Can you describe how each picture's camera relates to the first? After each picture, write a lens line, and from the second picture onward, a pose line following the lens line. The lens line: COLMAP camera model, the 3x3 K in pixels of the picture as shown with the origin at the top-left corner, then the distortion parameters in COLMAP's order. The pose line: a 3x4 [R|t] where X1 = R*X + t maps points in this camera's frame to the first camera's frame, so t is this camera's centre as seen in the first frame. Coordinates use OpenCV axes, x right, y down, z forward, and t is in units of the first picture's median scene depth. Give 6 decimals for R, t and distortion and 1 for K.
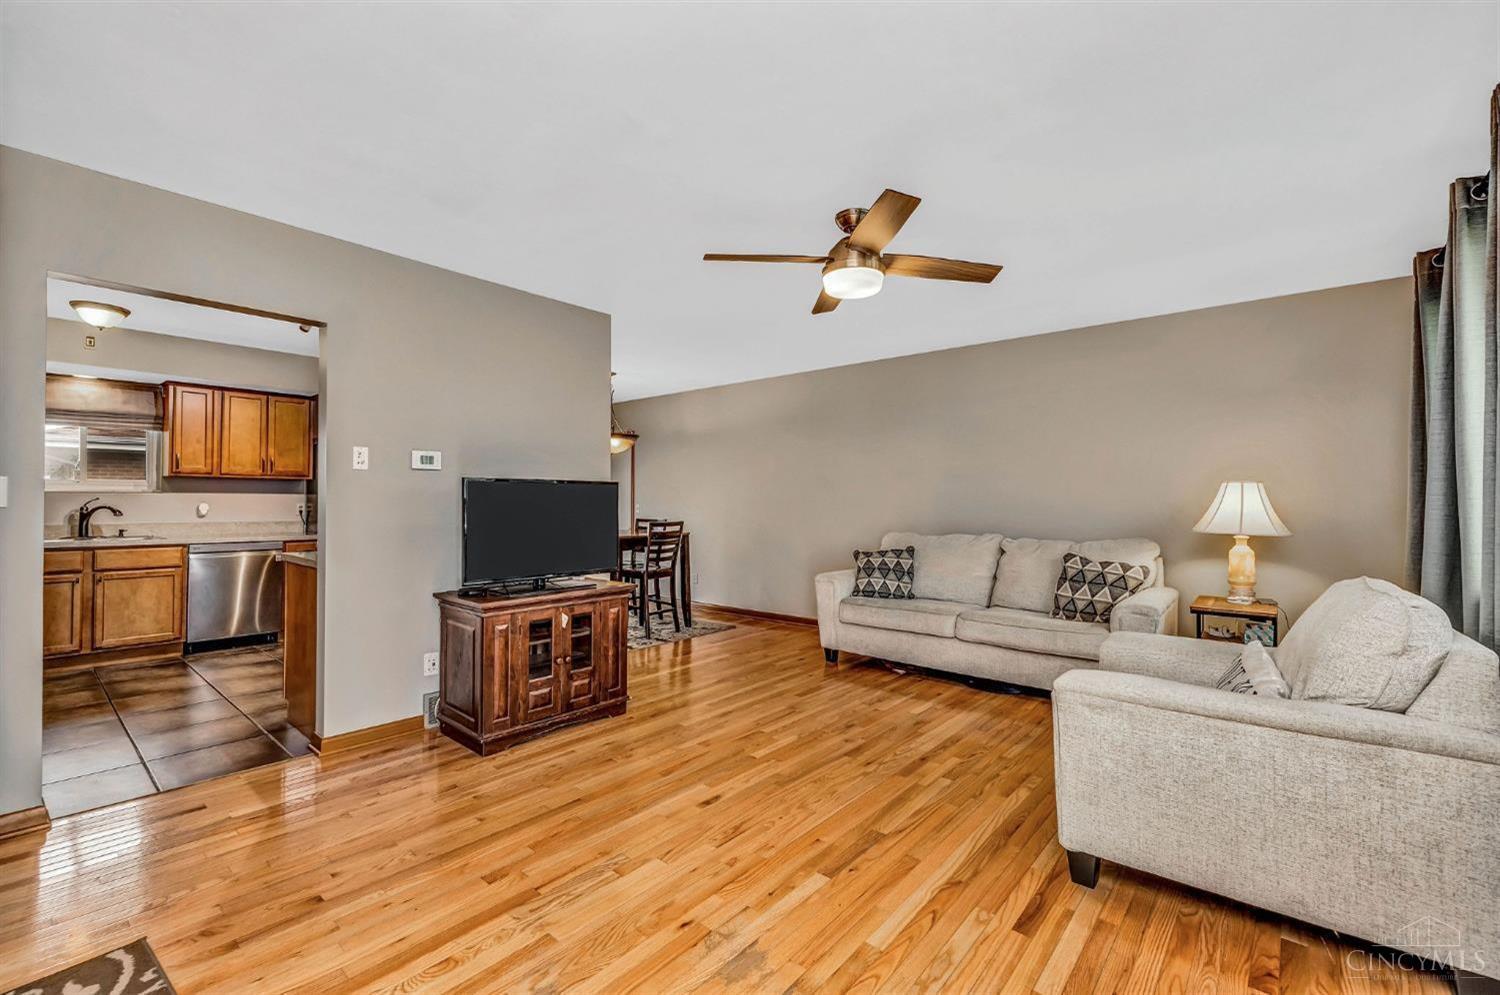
lens RADIAL K [[640.5, 0, 748.6], [0, 640.5, 498.0], [0, 0, 1]] dist [-0.002574, -0.000238]
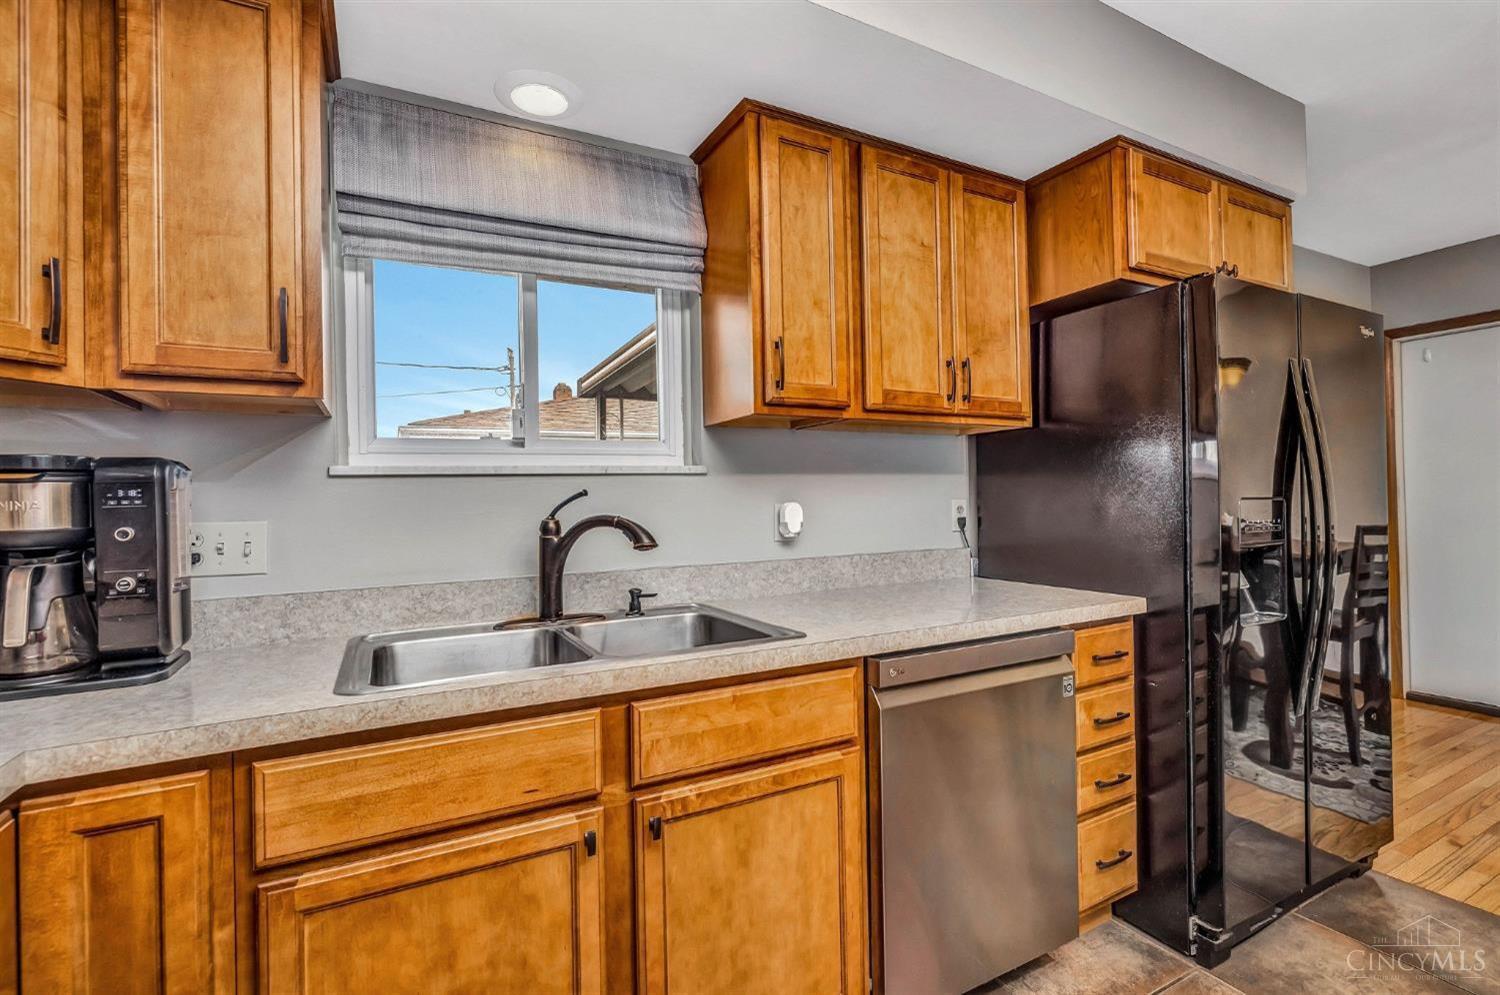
lens RADIAL K [[684.6, 0, 753.3], [0, 684.6, 500.1], [0, 0, 1]] dist [0.001299, 0.000090]
pose [[0.931798, -0.035585, -0.361228, -0.827557], [0.034561, 0.999359, -0.009298, 0.010201], [0.361328, -0.003821, 0.932431, 0.726294]]
